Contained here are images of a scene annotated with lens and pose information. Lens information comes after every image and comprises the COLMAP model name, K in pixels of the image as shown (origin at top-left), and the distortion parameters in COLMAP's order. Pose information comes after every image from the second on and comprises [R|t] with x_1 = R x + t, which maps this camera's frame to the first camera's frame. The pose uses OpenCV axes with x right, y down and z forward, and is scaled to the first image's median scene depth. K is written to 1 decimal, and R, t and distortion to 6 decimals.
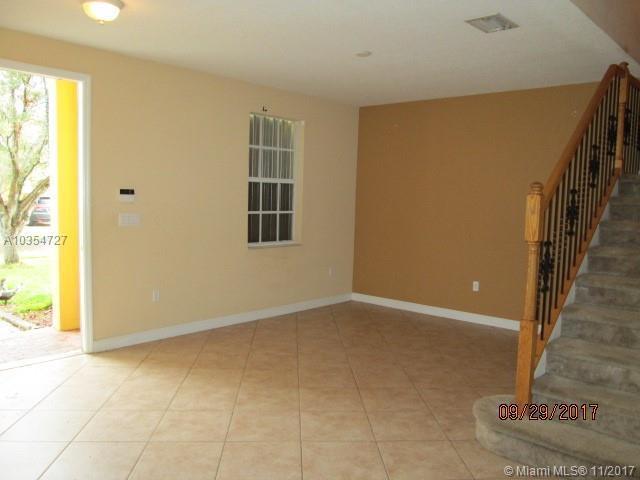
lens RADIAL K [[524.8, 0, 320.0], [0, 524.8, 240.0], [0, 0, 1]] dist [0.010871, 0.005879]
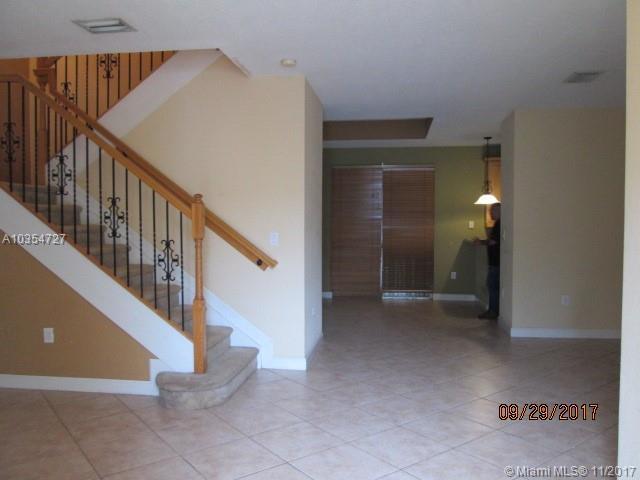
lens RADIAL K [[524.8, 0, 320.0], [0, 524.8, 240.0], [0, 0, 1]] dist [0.010871, 0.005879]
pose [[-0.558277, -0.051703, 0.828042, -0.786229], [0.044096, 0.994797, 0.091845, -0.099437], [-0.828482, 0.087788, -0.553092, 1.346782]]
